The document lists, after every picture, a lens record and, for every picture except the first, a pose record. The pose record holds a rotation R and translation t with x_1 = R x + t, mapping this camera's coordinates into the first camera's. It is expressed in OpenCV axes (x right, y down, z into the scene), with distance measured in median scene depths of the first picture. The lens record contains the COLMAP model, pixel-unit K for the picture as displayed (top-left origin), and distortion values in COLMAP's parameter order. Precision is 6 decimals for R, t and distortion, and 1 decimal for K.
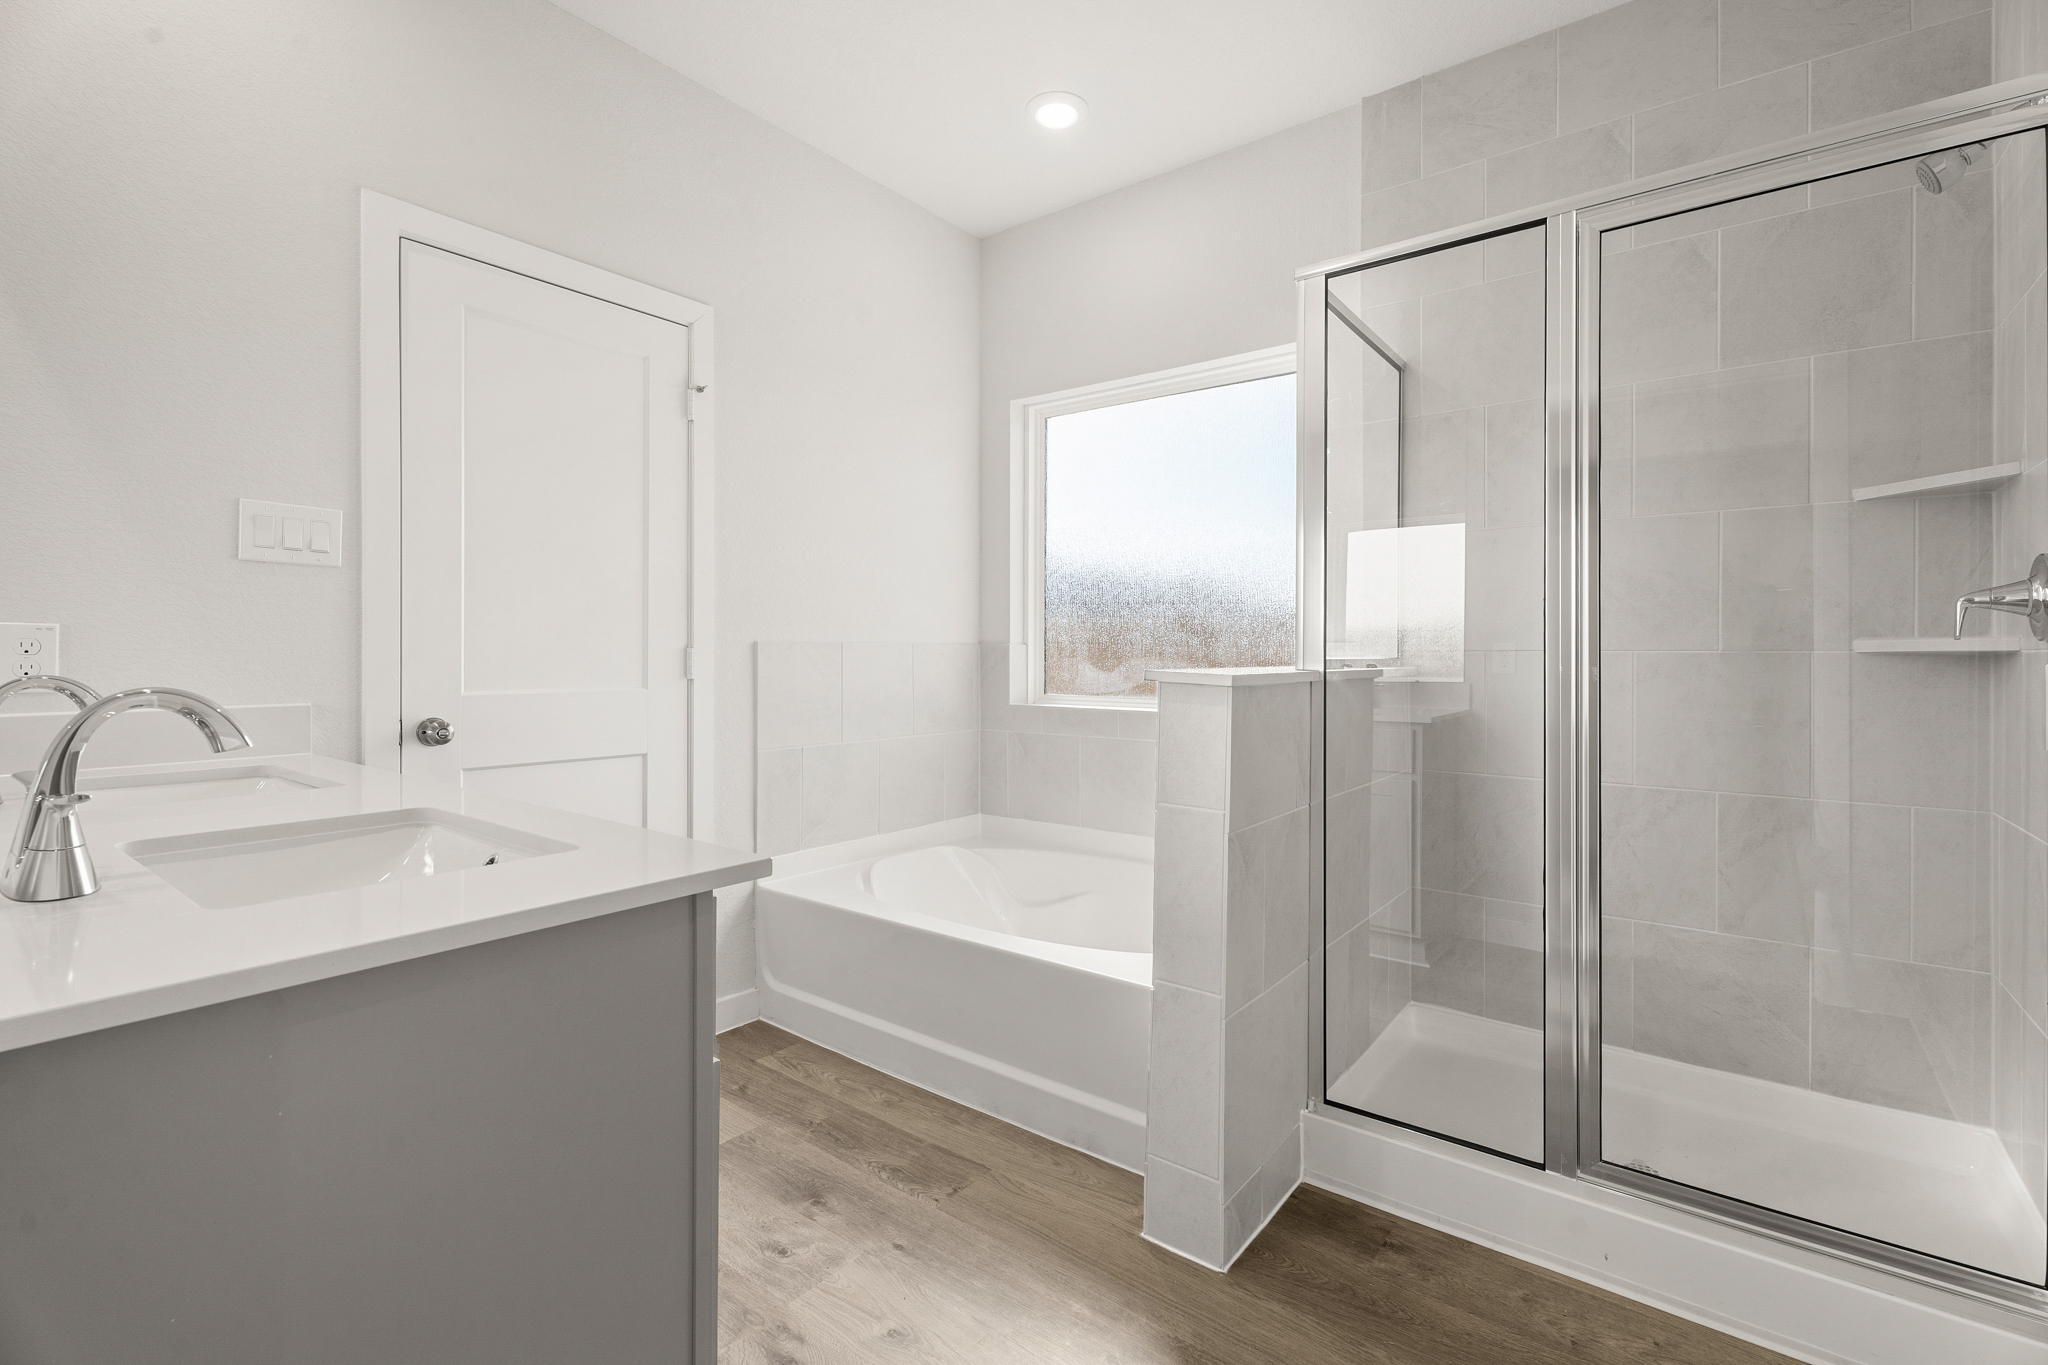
lens RADIAL K [[912.7, 0, 1028.6], [0, 912.7, 665.1], [0, 0, 1]] dist [-0.000766, 0.000436]
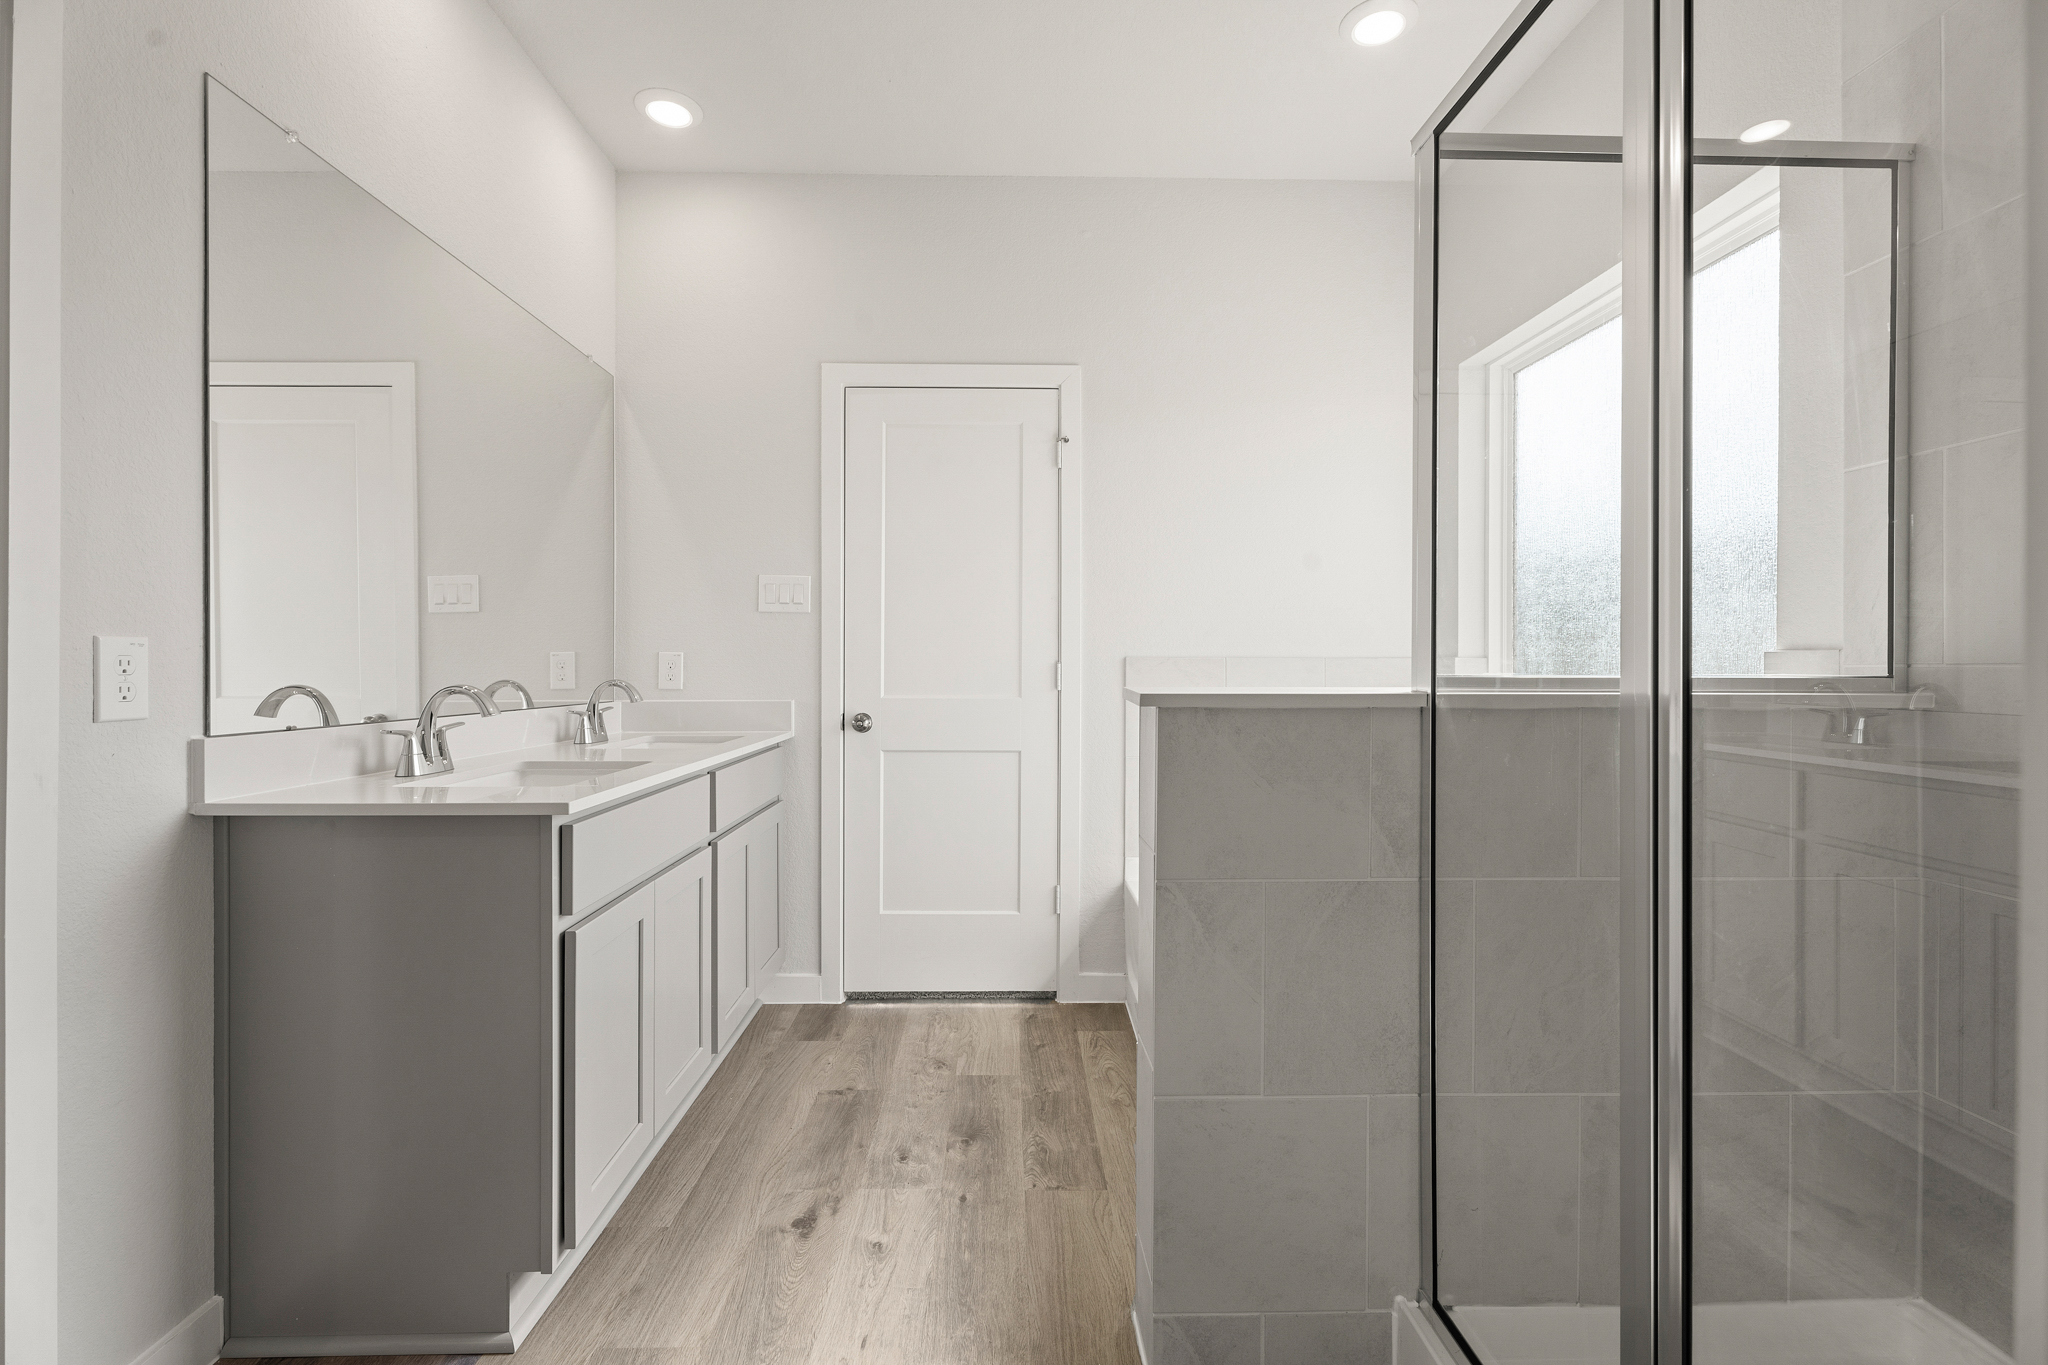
lens RADIAL K [[912.7, 0, 1025.2], [0, 912.7, 676.9], [0, 0, 1]] dist [-0.000766, 0.000436]
pose [[0.627482, 0.007423, -0.778596, 0.651891], [-0.009098, 0.999956, 0.002201, -0.005010], [0.778578, 0.005702, 0.627522, 0.297934]]
